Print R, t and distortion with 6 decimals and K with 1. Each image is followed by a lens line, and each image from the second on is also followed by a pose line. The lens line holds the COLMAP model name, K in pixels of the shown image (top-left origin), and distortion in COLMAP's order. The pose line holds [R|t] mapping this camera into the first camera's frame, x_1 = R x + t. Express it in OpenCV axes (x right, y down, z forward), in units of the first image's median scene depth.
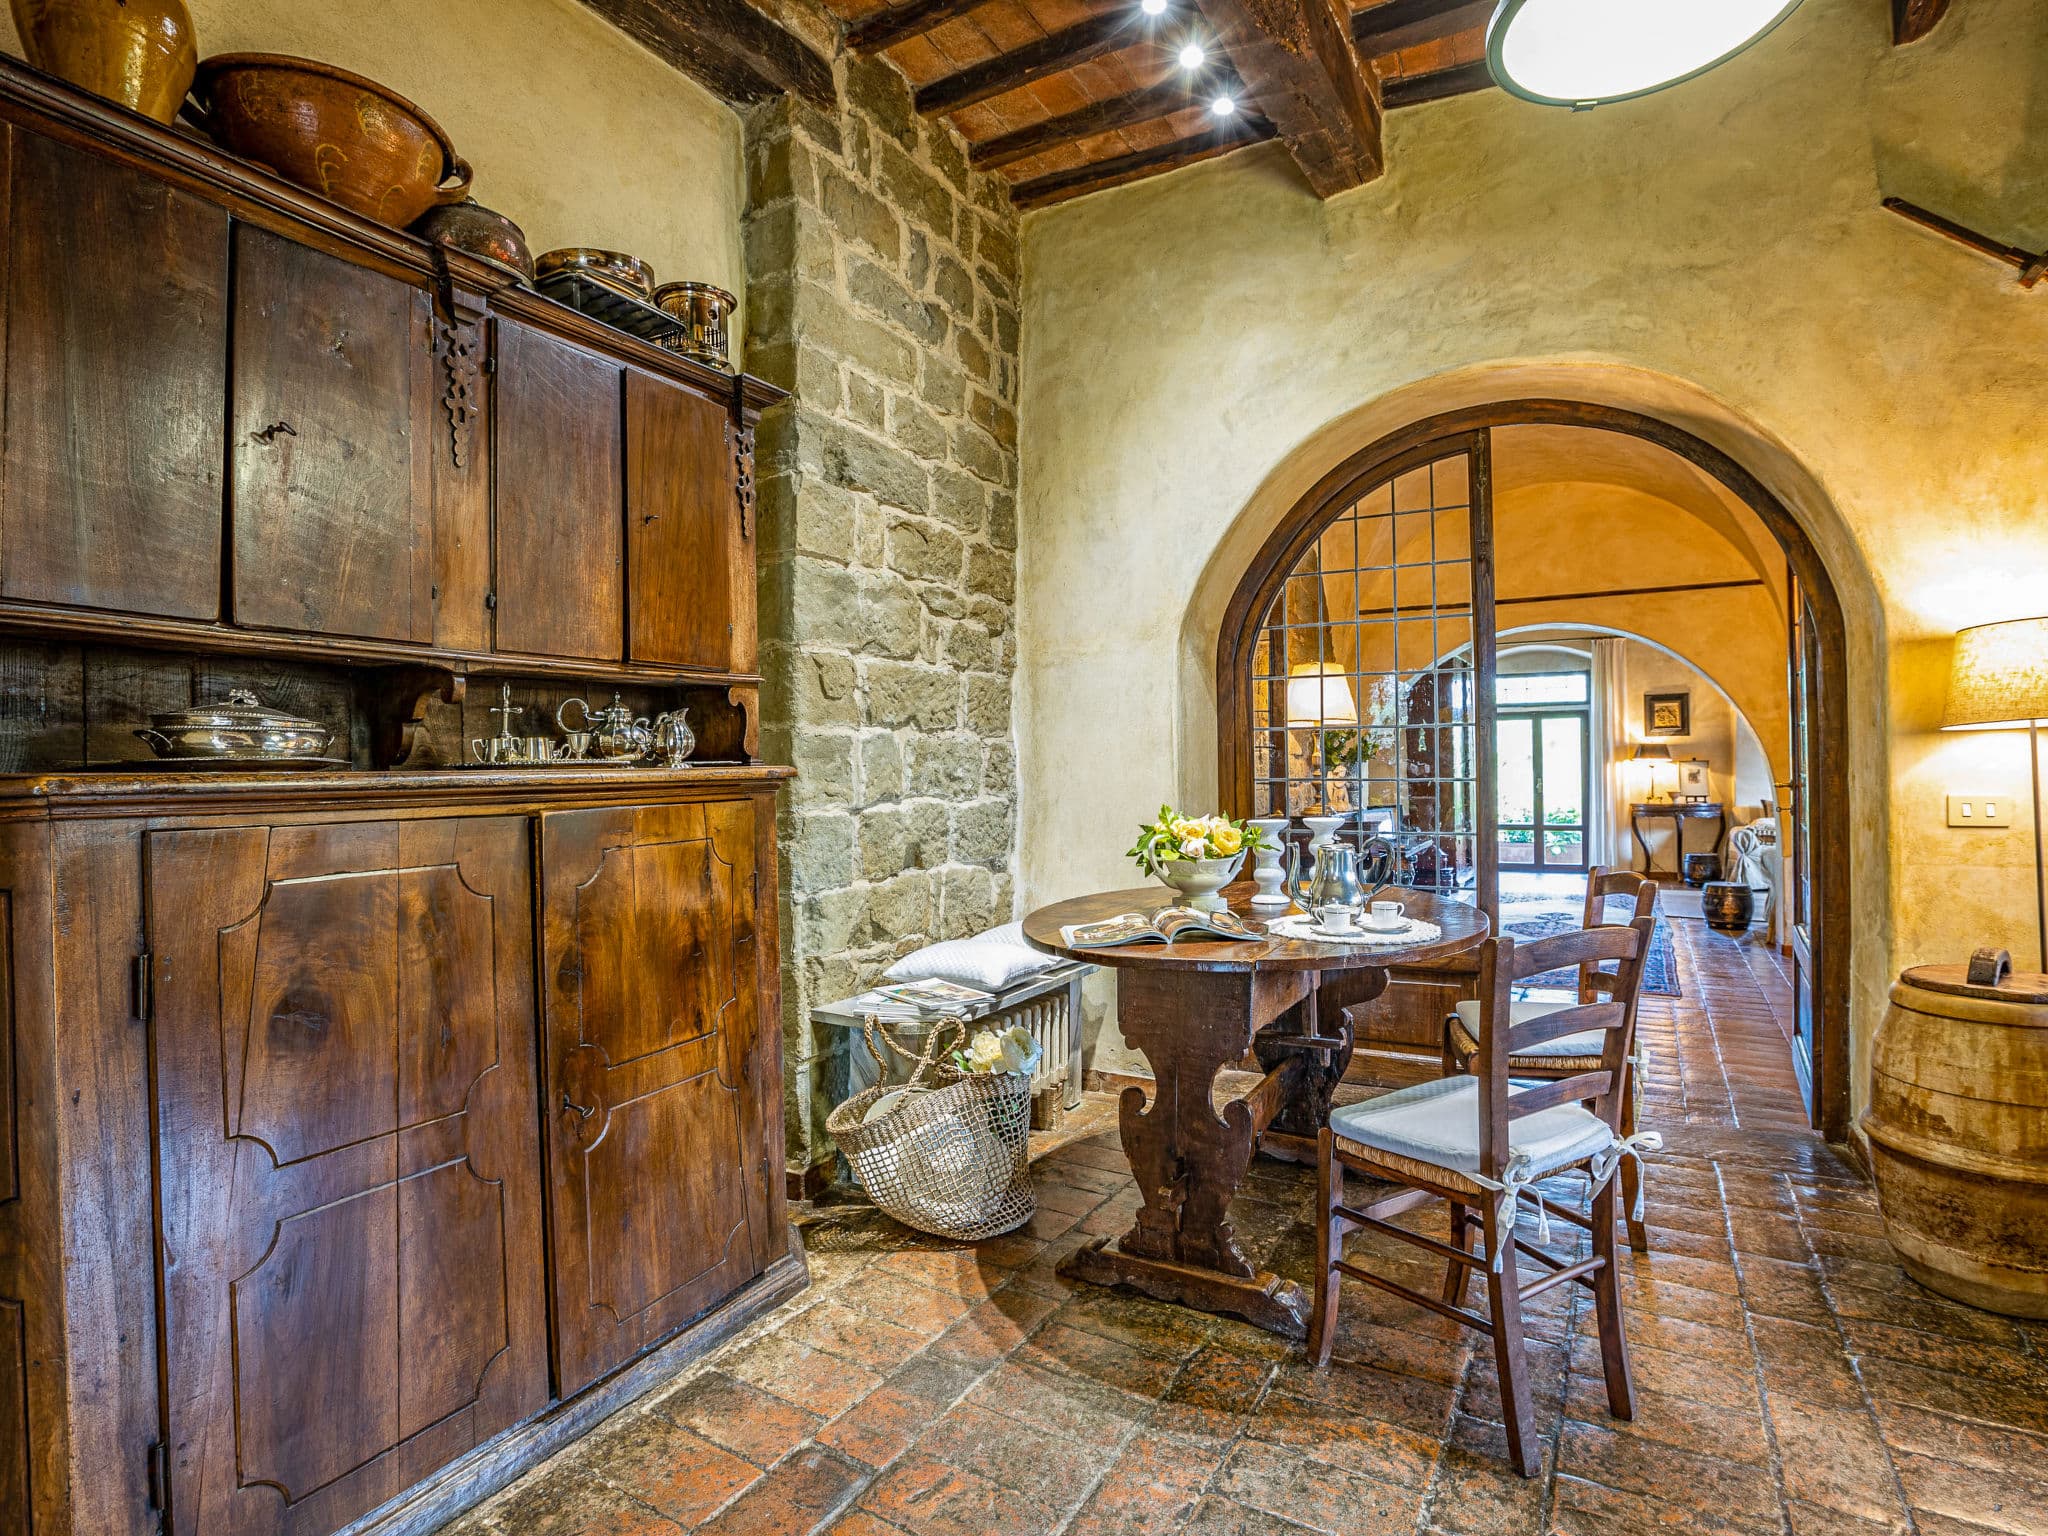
lens RADIAL K [[1046.7, 0, 1015.6], [0, 1046.7, 759.7], [0, 0, 1]] dist [-0.051675, 0.017203]
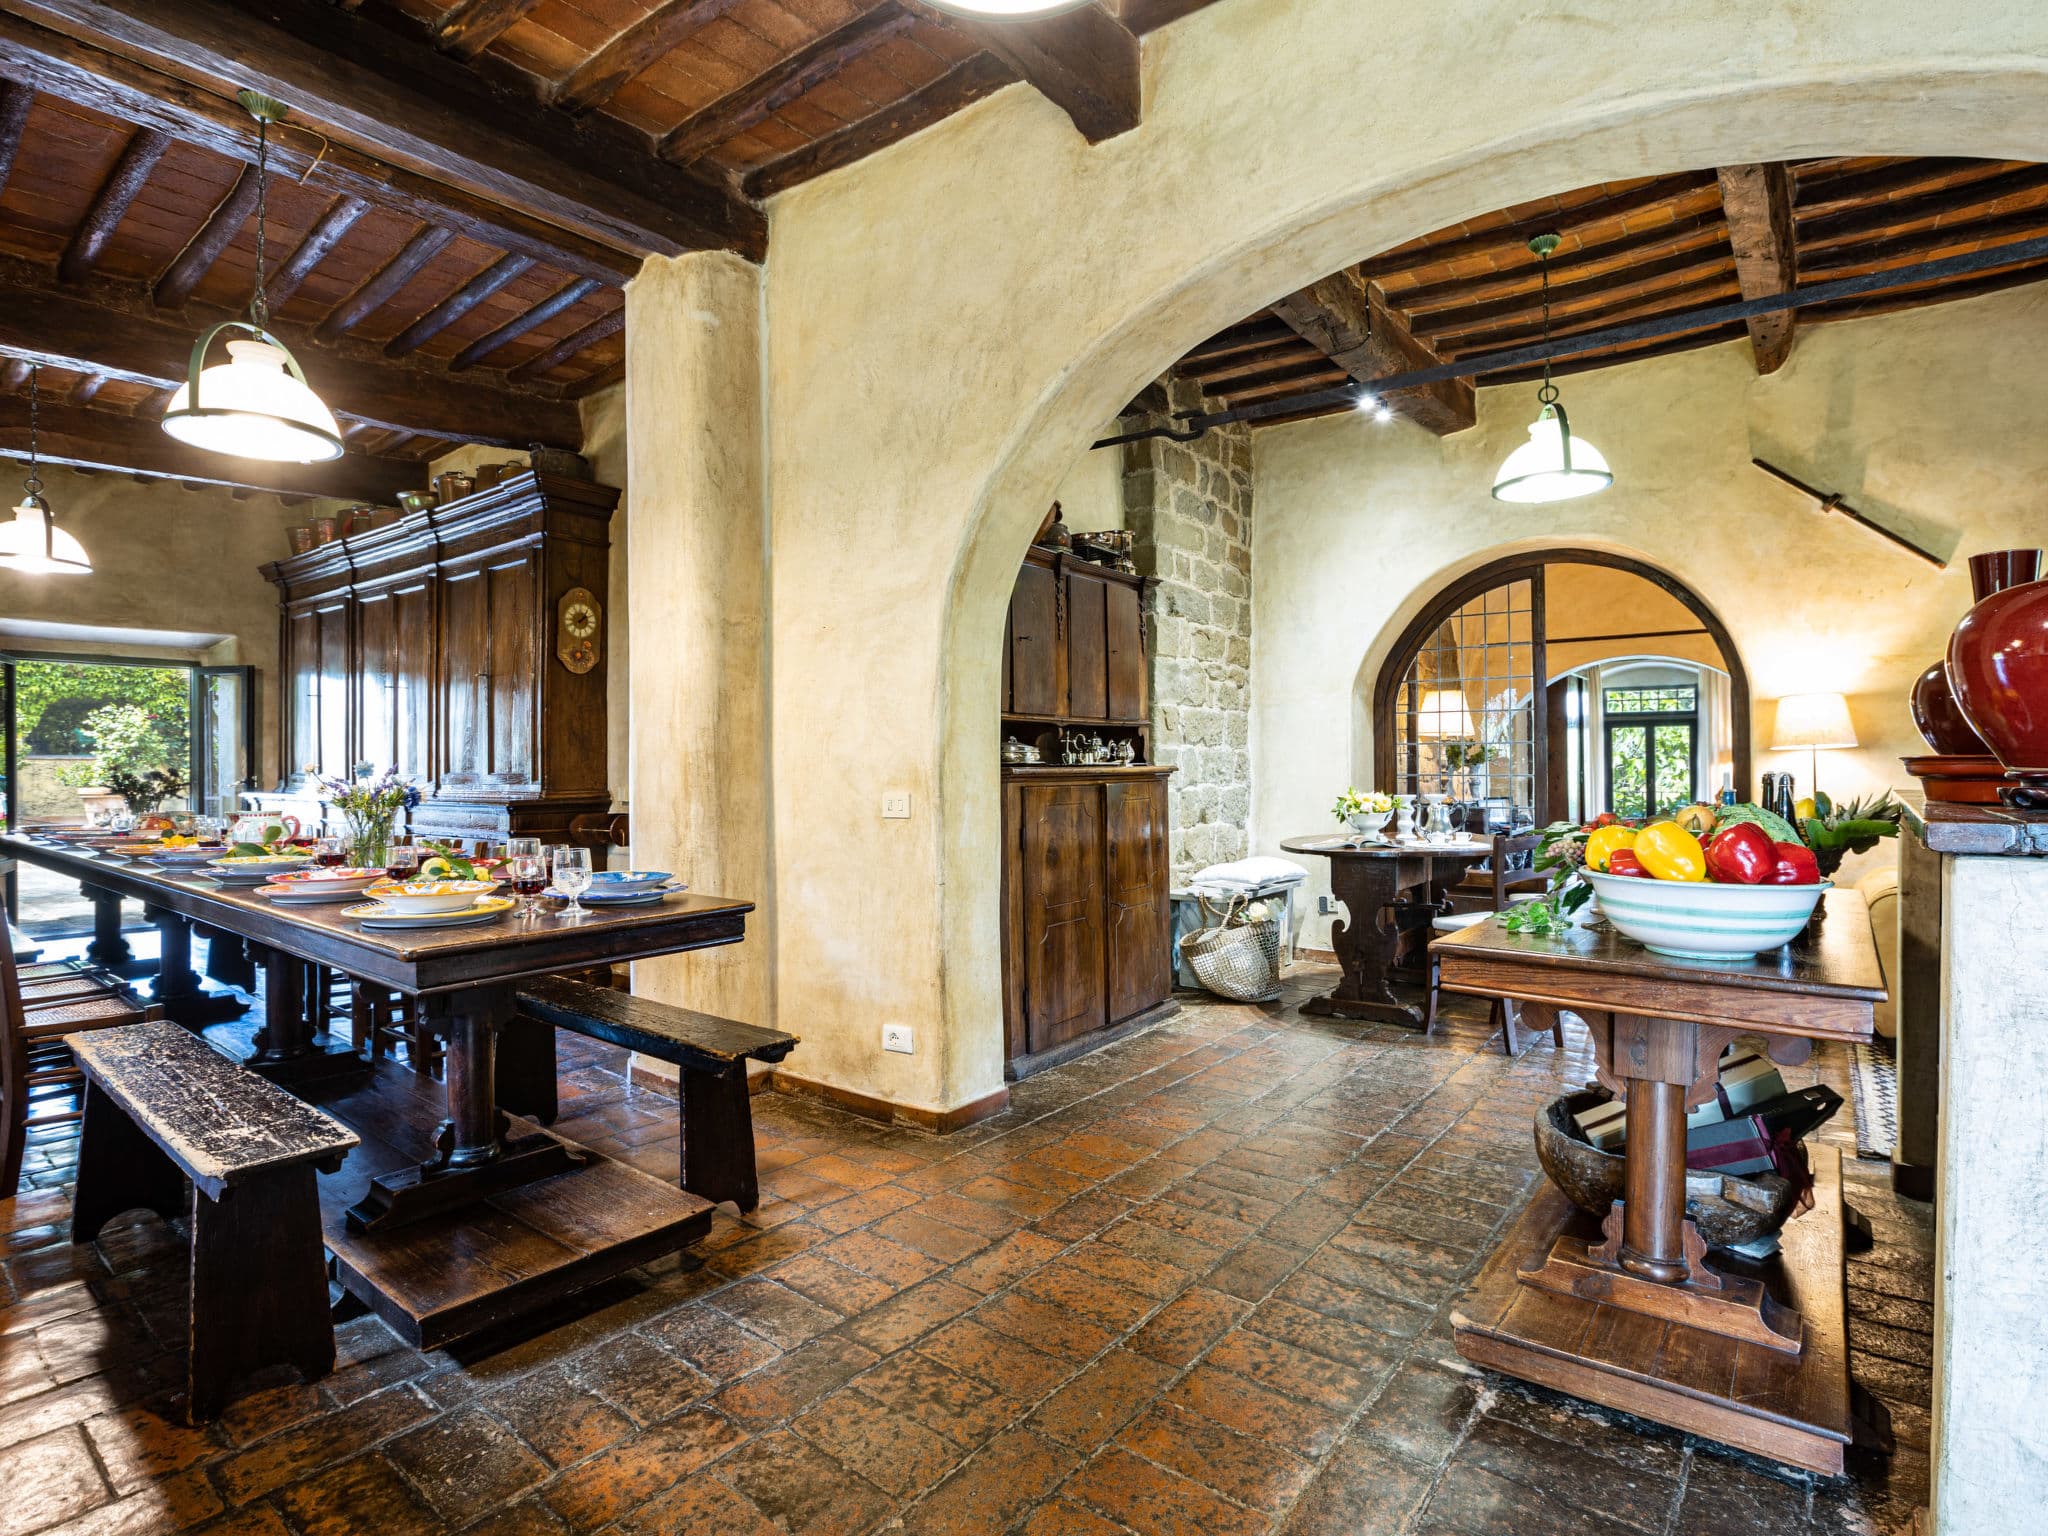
lens RADIAL K [[1046.7, 0, 1026.1], [0, 1046.7, 761.6], [0, 0, 1]] dist [-0.051675, 0.017203]
pose [[0.993335, 0.004577, -0.115169, -0.201159], [-0.004229, 0.999986, 0.003268, -0.005722], [0.115183, -0.002759, 0.993341, -0.852029]]
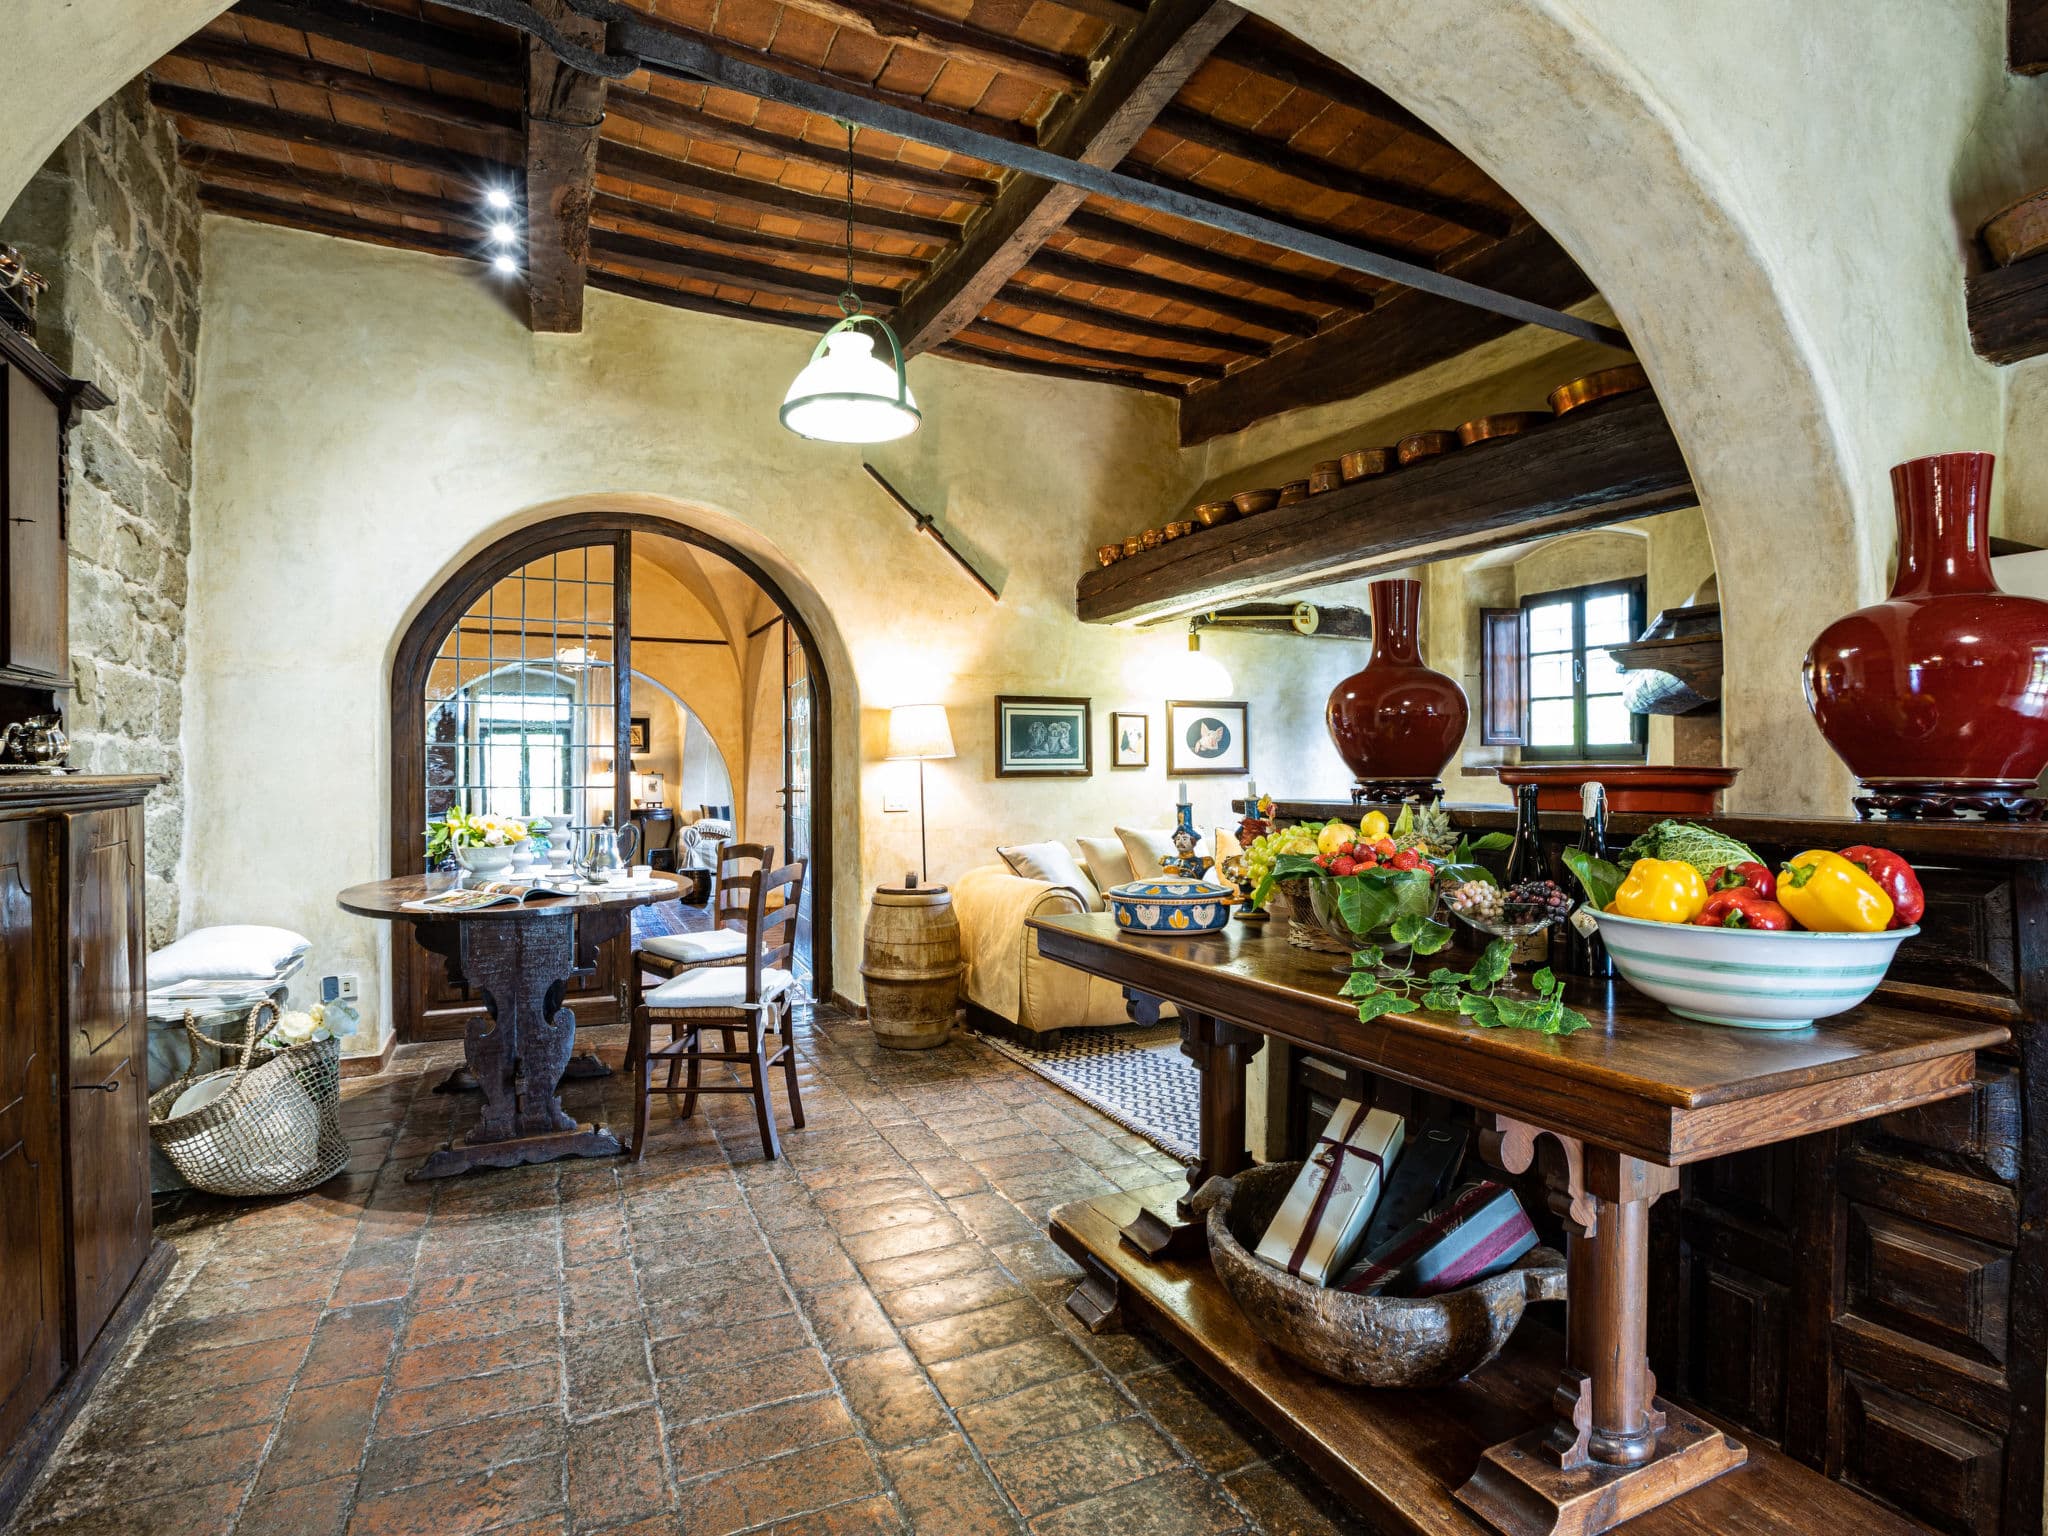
lens RADIAL K [[1046.7, 0, 1023.1], [0, 1046.7, 761.8], [0, 0, 1]] dist [-0.051675, 0.017203]
pose [[0.558698, 0.018063, 0.829174, -0.434951], [-0.010630, 0.999837, -0.014618, 0.000122], [-0.829303, -0.000648, 0.558799, -0.229601]]
